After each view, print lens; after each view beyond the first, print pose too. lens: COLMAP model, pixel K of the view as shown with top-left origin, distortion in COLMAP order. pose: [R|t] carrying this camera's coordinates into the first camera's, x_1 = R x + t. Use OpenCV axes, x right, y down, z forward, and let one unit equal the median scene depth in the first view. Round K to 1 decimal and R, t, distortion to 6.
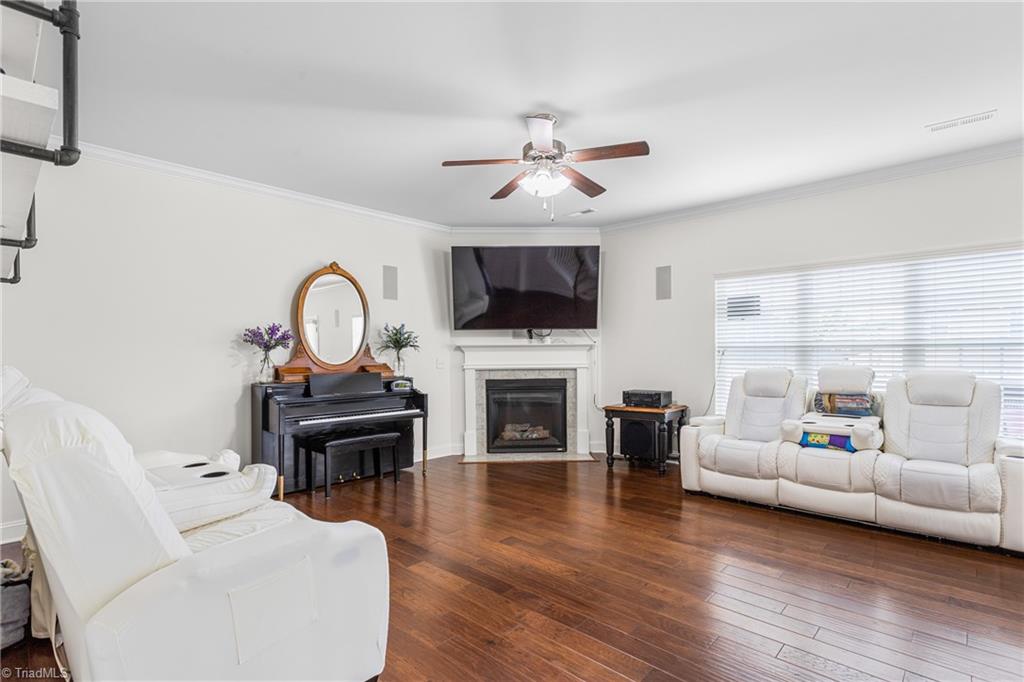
lens RADIAL K [[492.1, 0, 514.8], [0, 492.1, 361.2], [0, 0, 1]] dist [0.001604, 0.000169]
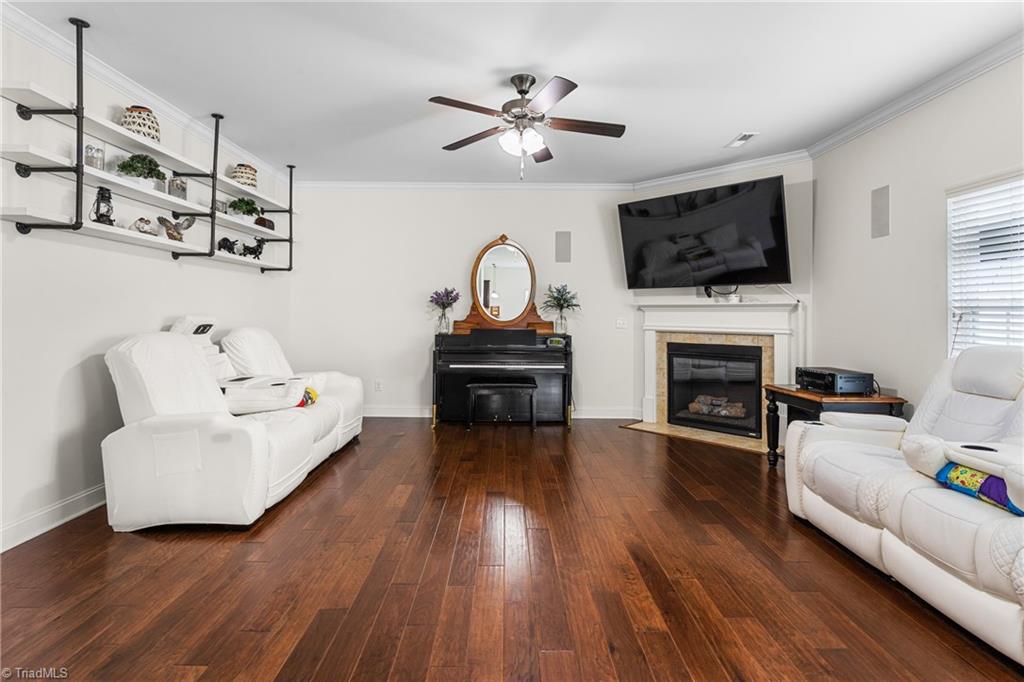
lens RADIAL K [[491.6, 0, 515.3], [0, 491.6, 310.3], [0, 0, 1]] dist [-0.001309, -0.000047]
pose [[0.689984, 0.008485, -0.723775, 0.456798], [-0.024250, 0.999641, -0.011398, -0.005450], [0.723419, 0.025416, 0.689942, 0.182909]]
